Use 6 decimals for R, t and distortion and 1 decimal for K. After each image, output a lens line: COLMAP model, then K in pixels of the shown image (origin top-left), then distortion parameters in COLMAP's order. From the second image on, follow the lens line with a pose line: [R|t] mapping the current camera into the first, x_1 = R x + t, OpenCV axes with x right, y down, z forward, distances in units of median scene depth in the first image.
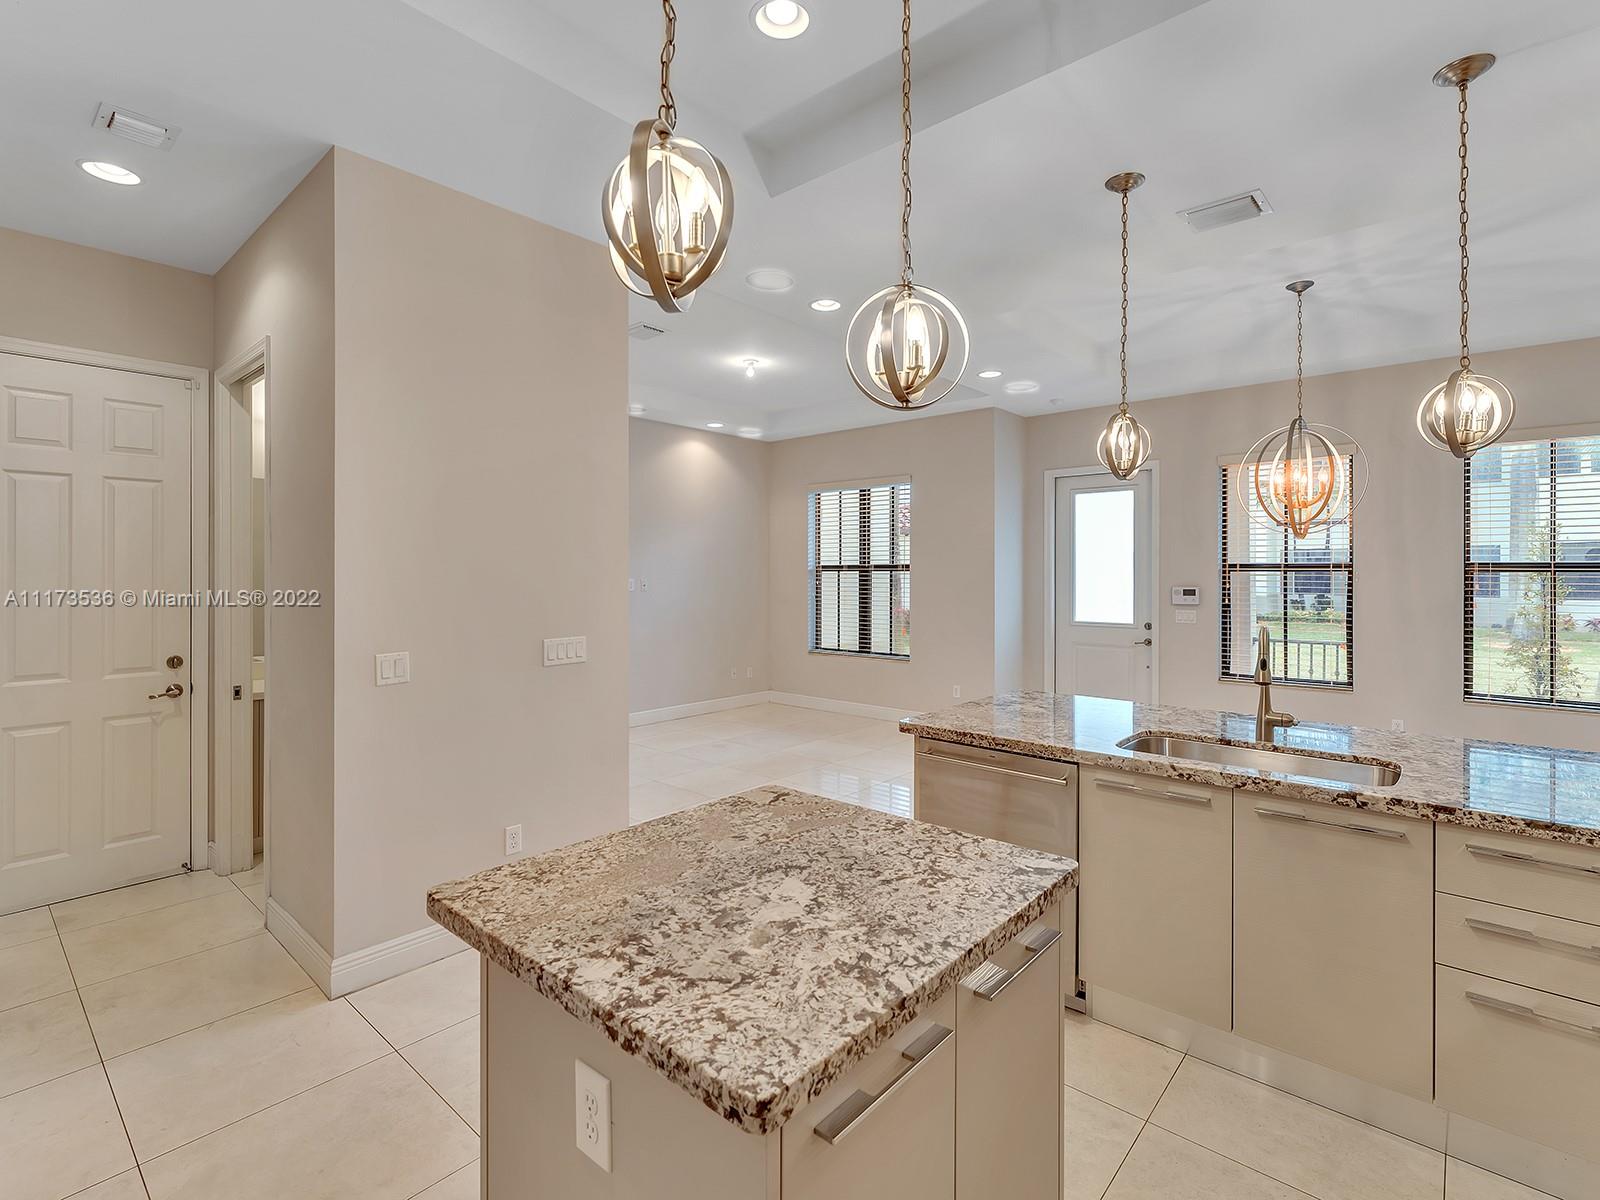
lens RADIAL K [[766.9, 0, 796.7], [0, 766.9, 574.1], [0, 0, 1]] dist [-0.003616, -0.000365]
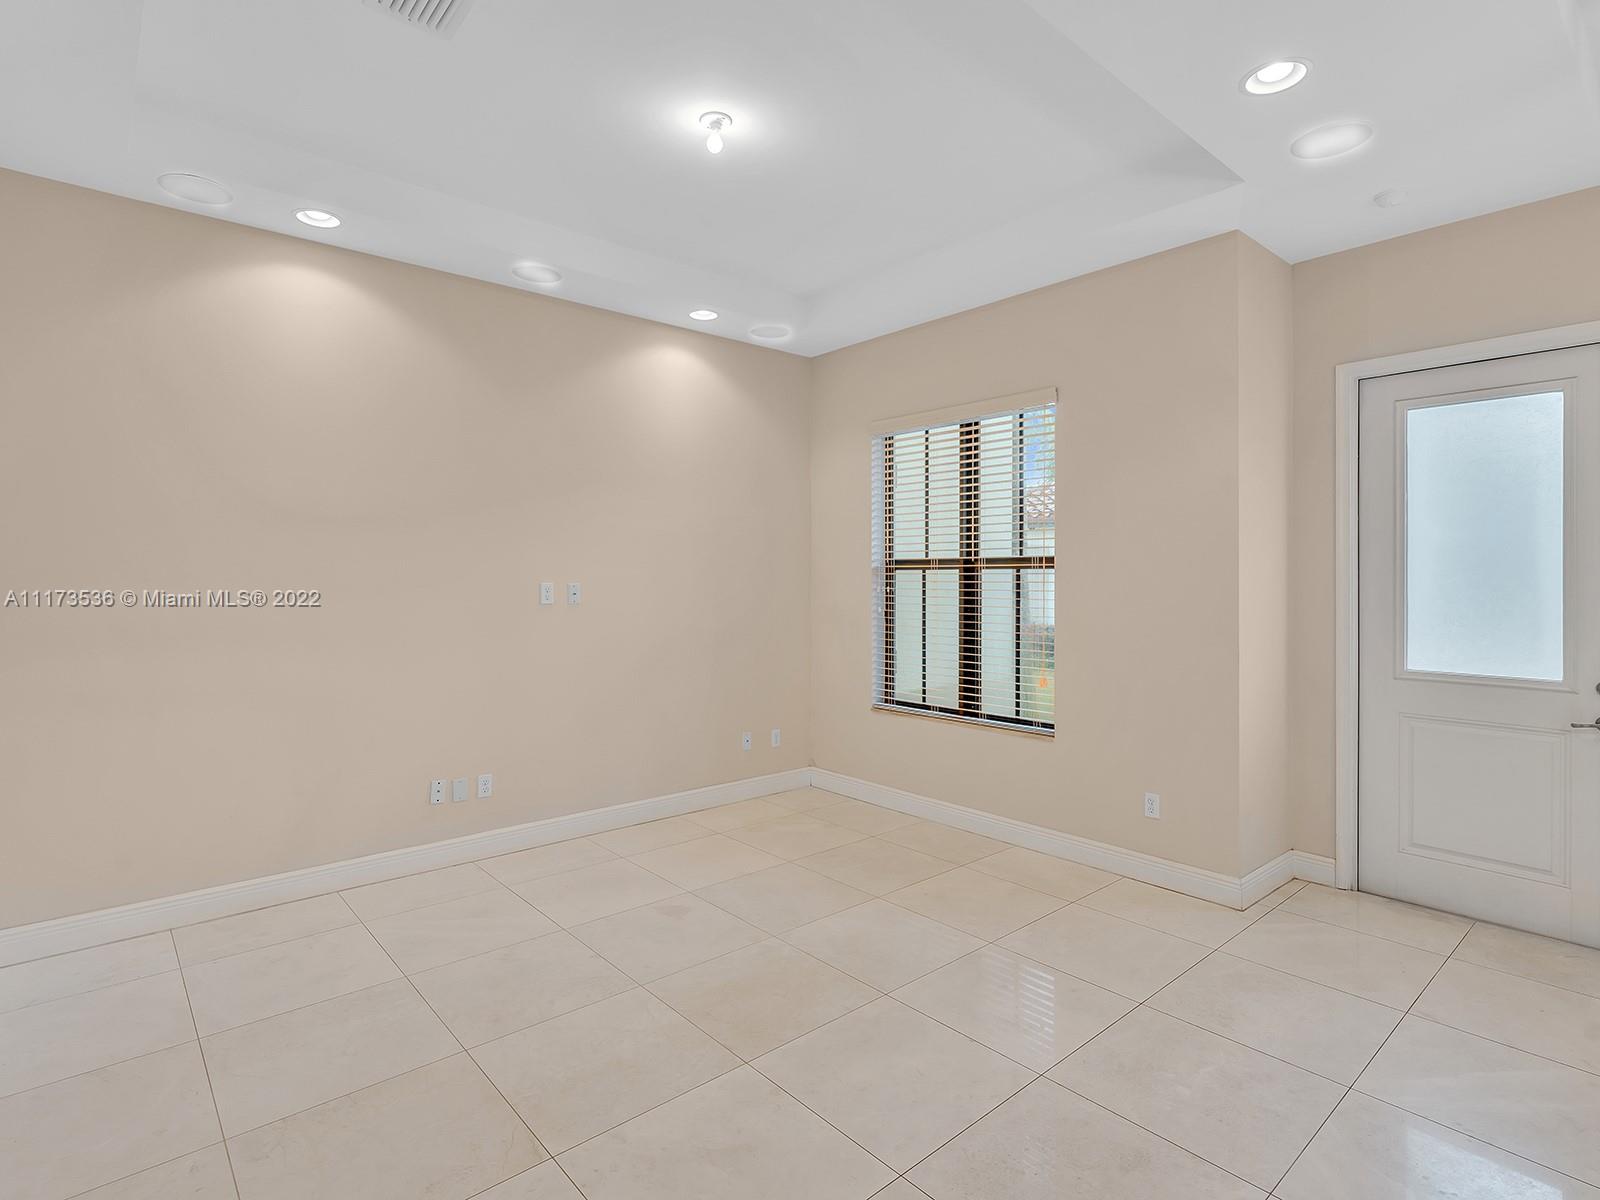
lens RADIAL K [[820.6, 0, 797.4], [0, 820.6, 573.1], [0, 0, 1]] dist [-0.002100, -0.000913]
pose [[0.991499, -0.000429, -0.130111, 0.053180], [-0.000209, 0.999988, -0.004894, 0.002674], [0.130112, 0.004879, 0.991487, 0.491870]]
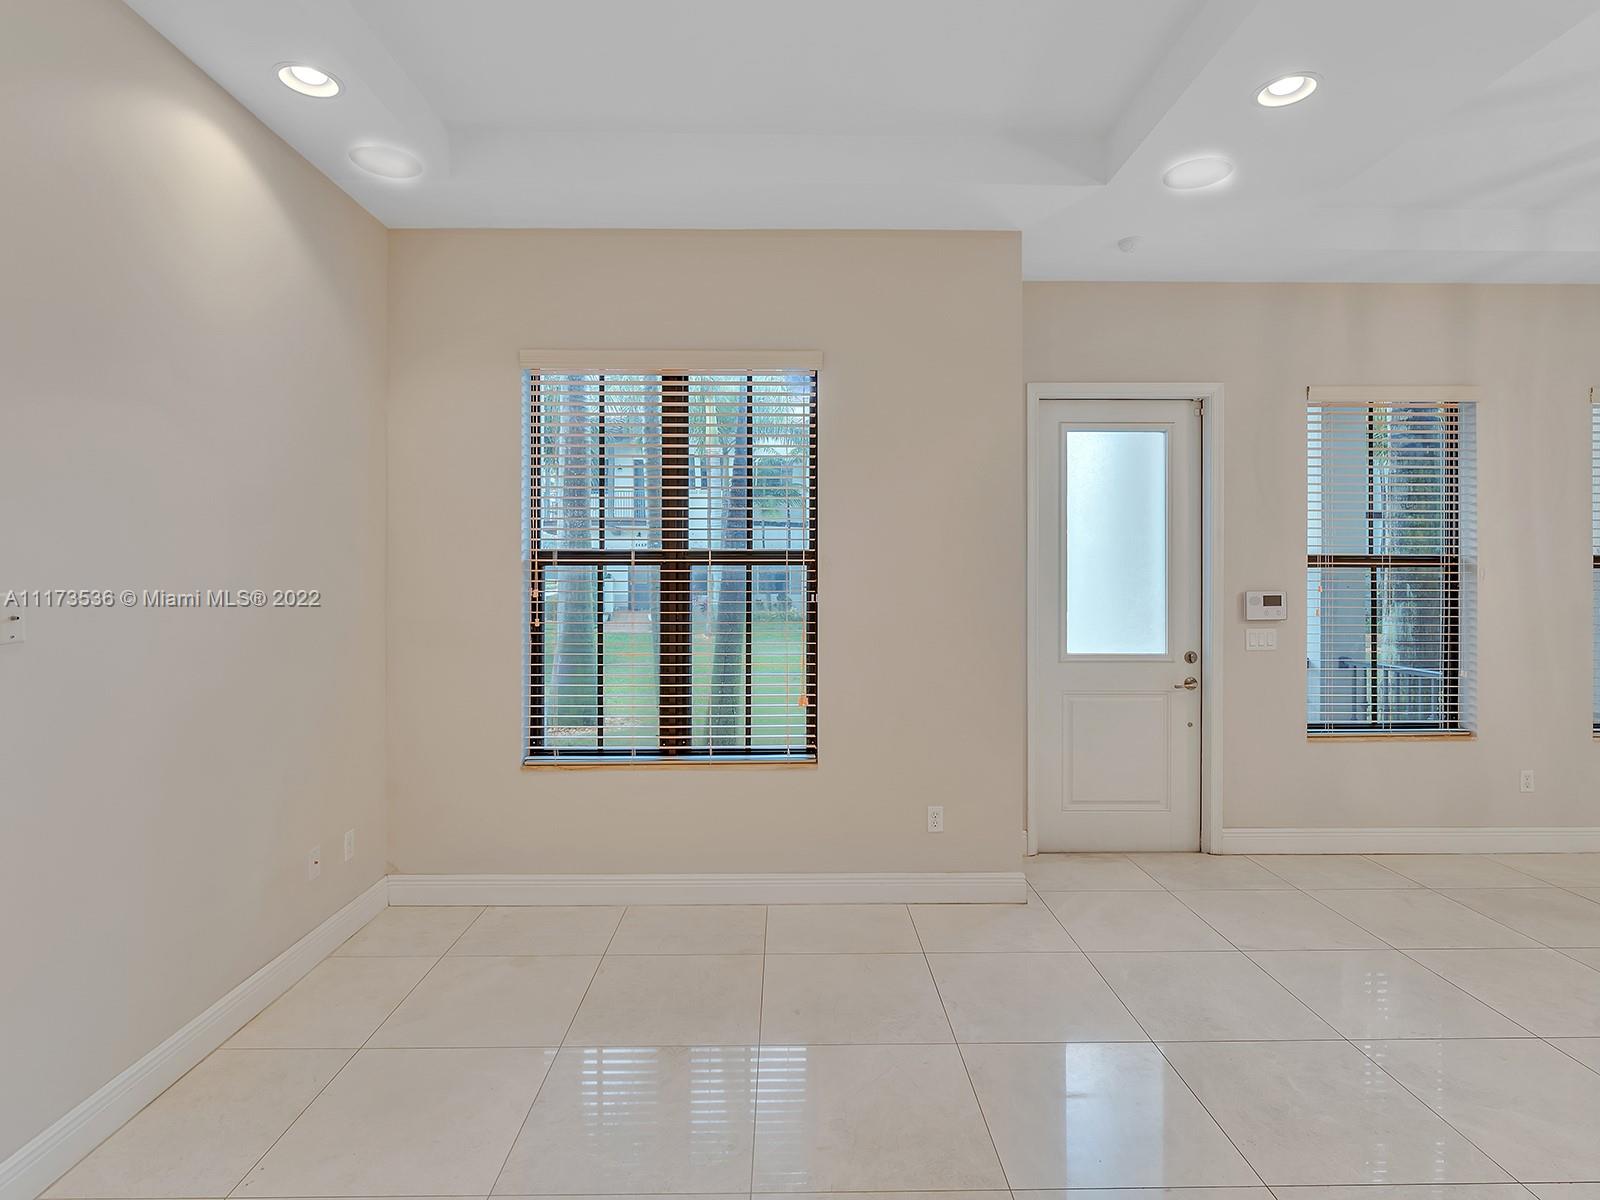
lens RADIAL K [[820.6, 0, 797.4], [0, 820.6, 573.1], [0, 0, 1]] dist [-0.002100, -0.000913]
pose [[0.740517, -0.000670, 0.672038, -0.220700], [0.001168, 0.999999, -0.000290, 0.001238], [-0.672037, 0.001000, 0.740517, 0.775388]]
